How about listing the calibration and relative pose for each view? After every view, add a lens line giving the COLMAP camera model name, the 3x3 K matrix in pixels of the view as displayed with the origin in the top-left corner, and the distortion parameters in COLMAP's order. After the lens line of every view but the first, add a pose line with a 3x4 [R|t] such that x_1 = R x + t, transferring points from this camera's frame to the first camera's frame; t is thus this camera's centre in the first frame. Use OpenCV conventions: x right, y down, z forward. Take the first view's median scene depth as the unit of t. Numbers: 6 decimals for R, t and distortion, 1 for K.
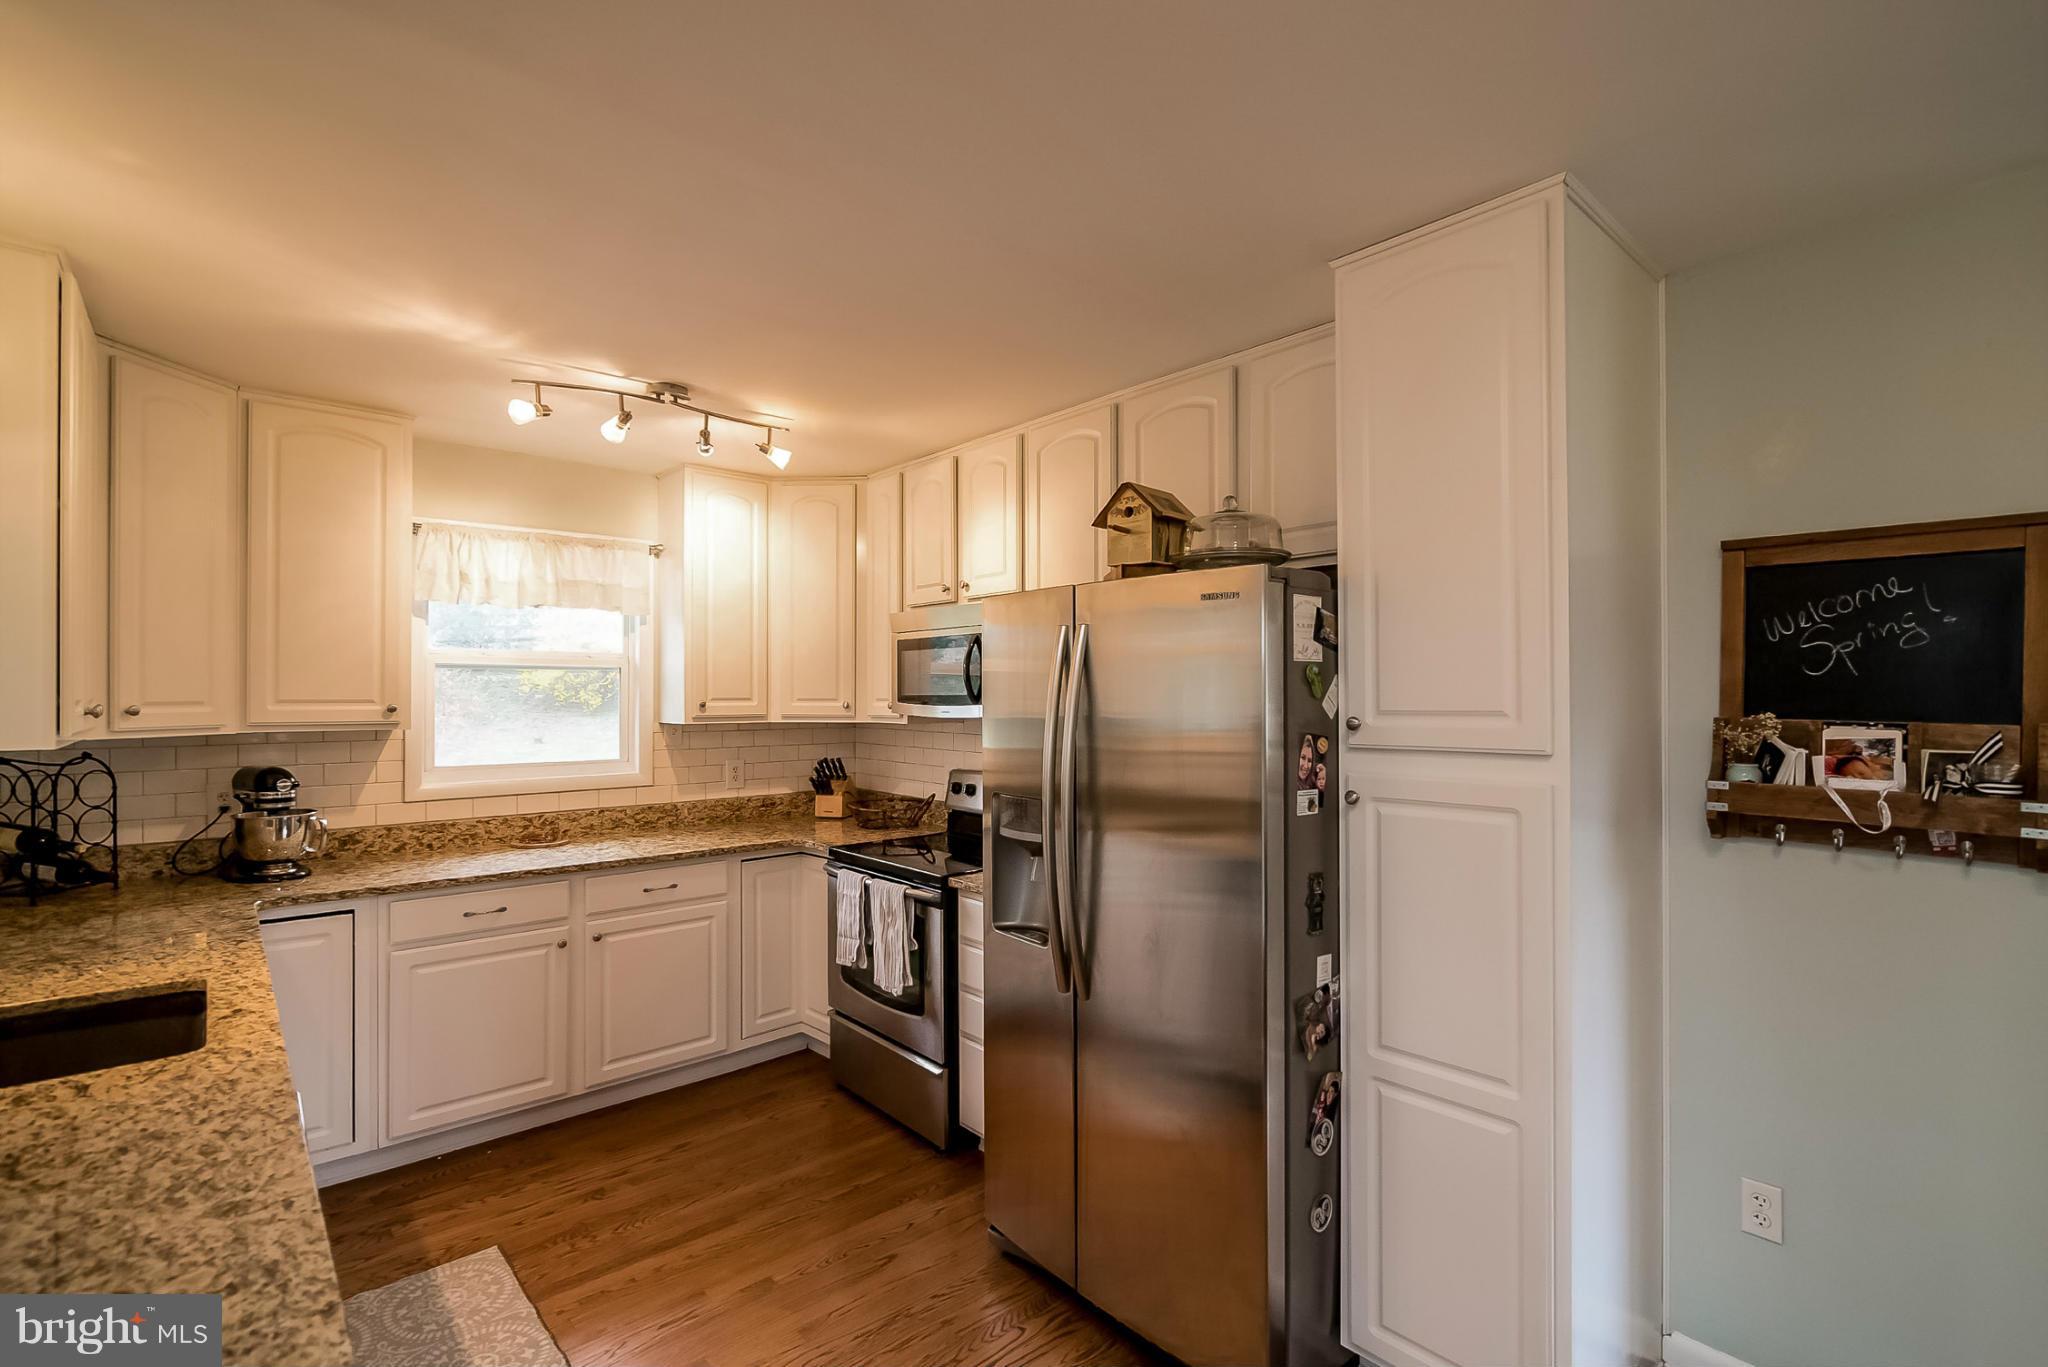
lens RADIAL K [[956.3, 0, 1017.6], [0, 956.3, 693.8], [0, 0, 1]] dist [0.002630, -0.000772]
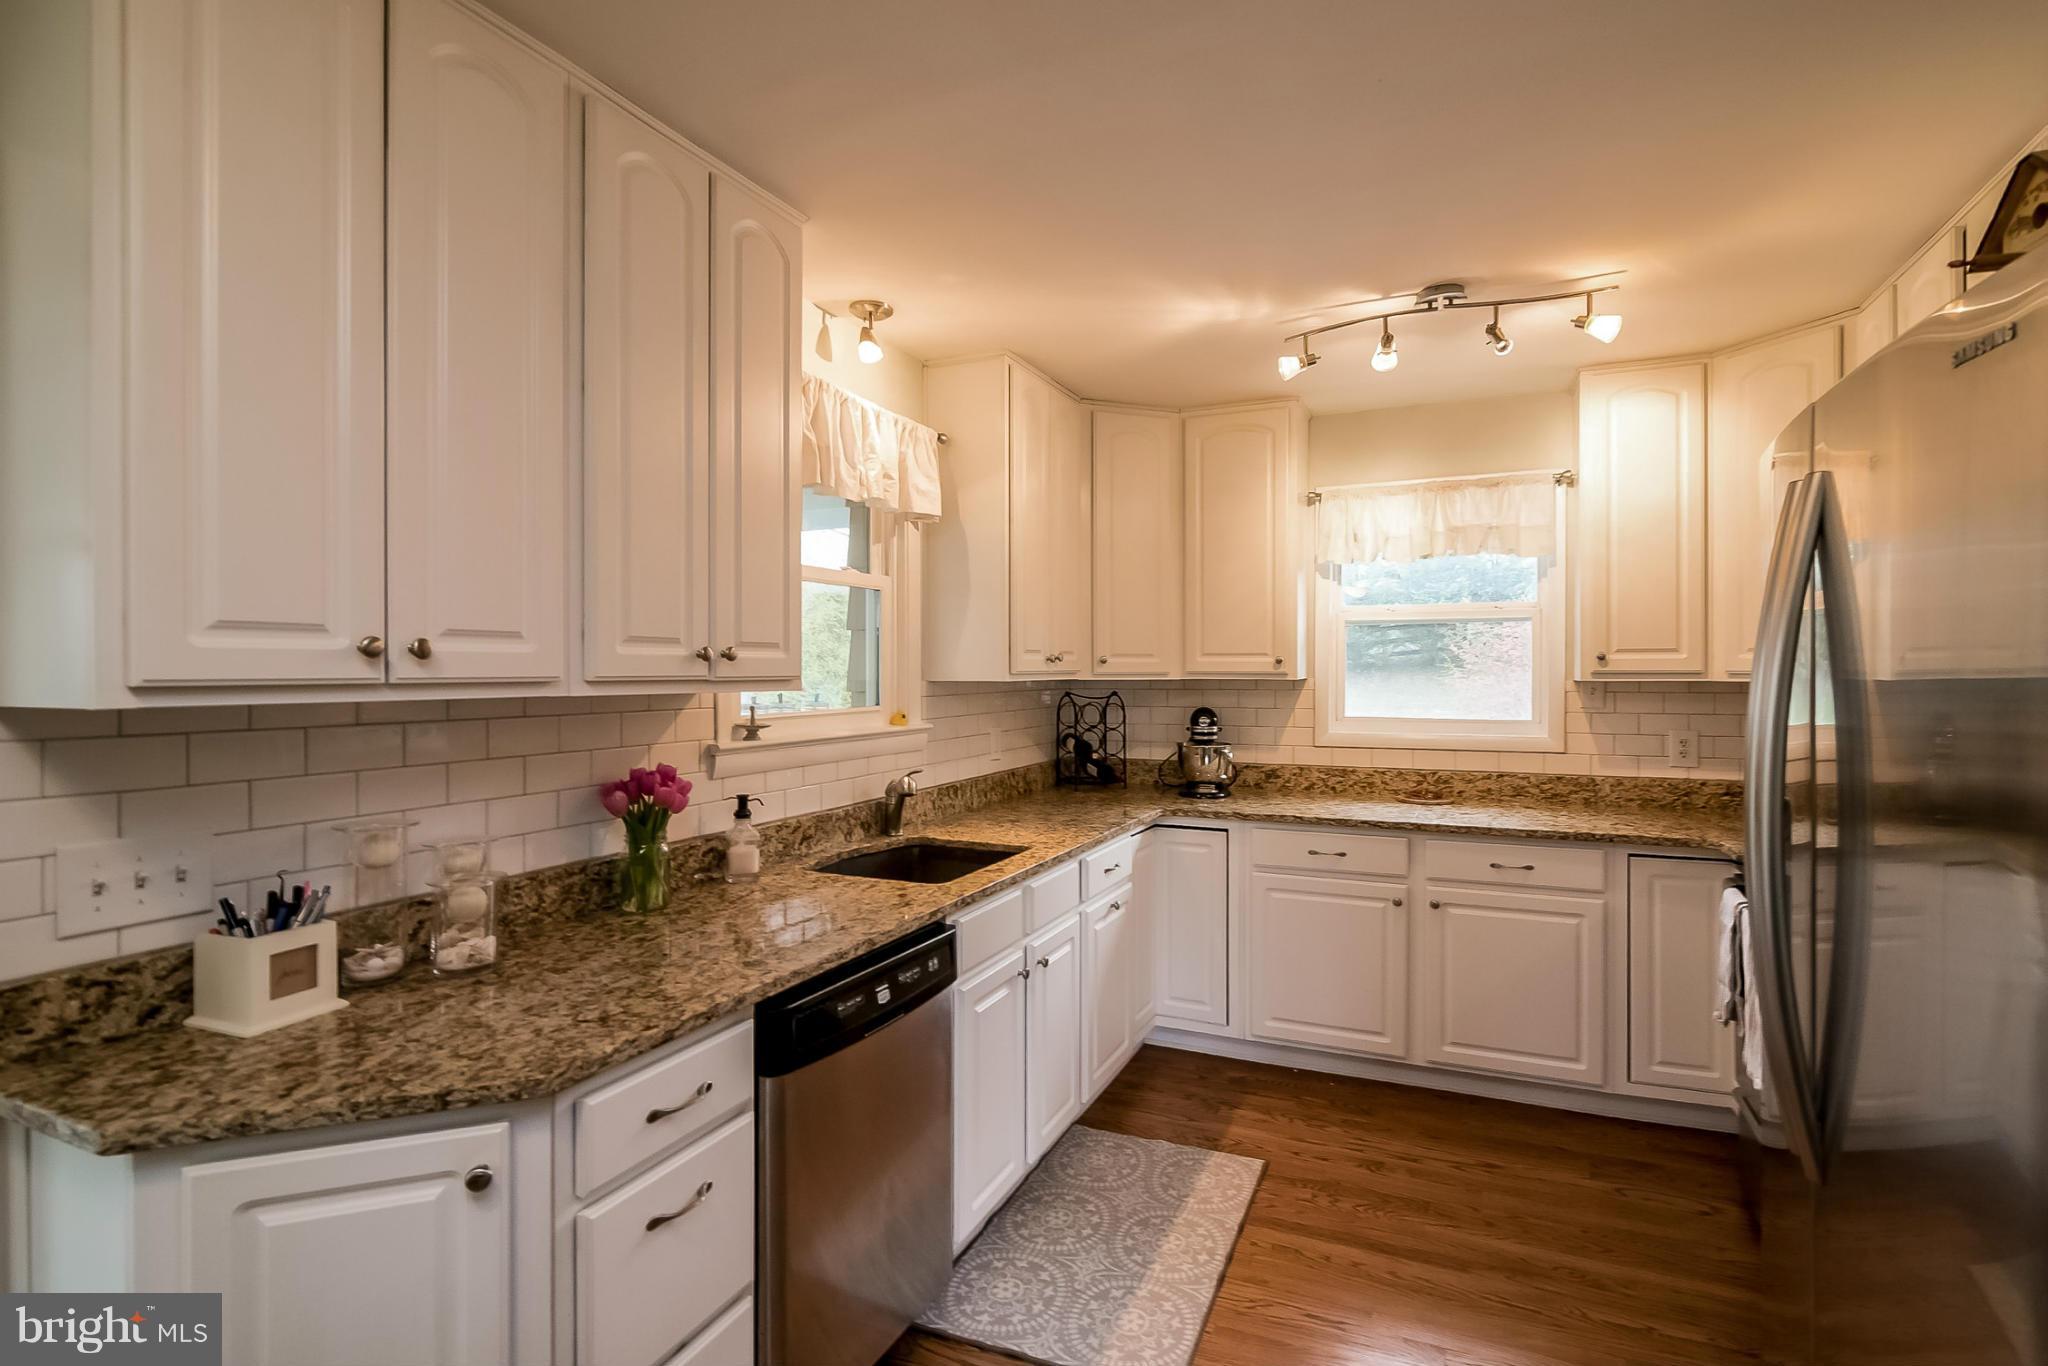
lens RADIAL K [[956.3, 0, 1035.6], [0, 956.3, 670.7], [0, 0, 1]] dist [0.002630, -0.000772]
pose [[0.419223, 0.001824, -0.907882, 0.252568], [0.001659, 0.999995, 0.002775, 0.023971], [0.907882, -0.002669, 0.419217, 0.263749]]
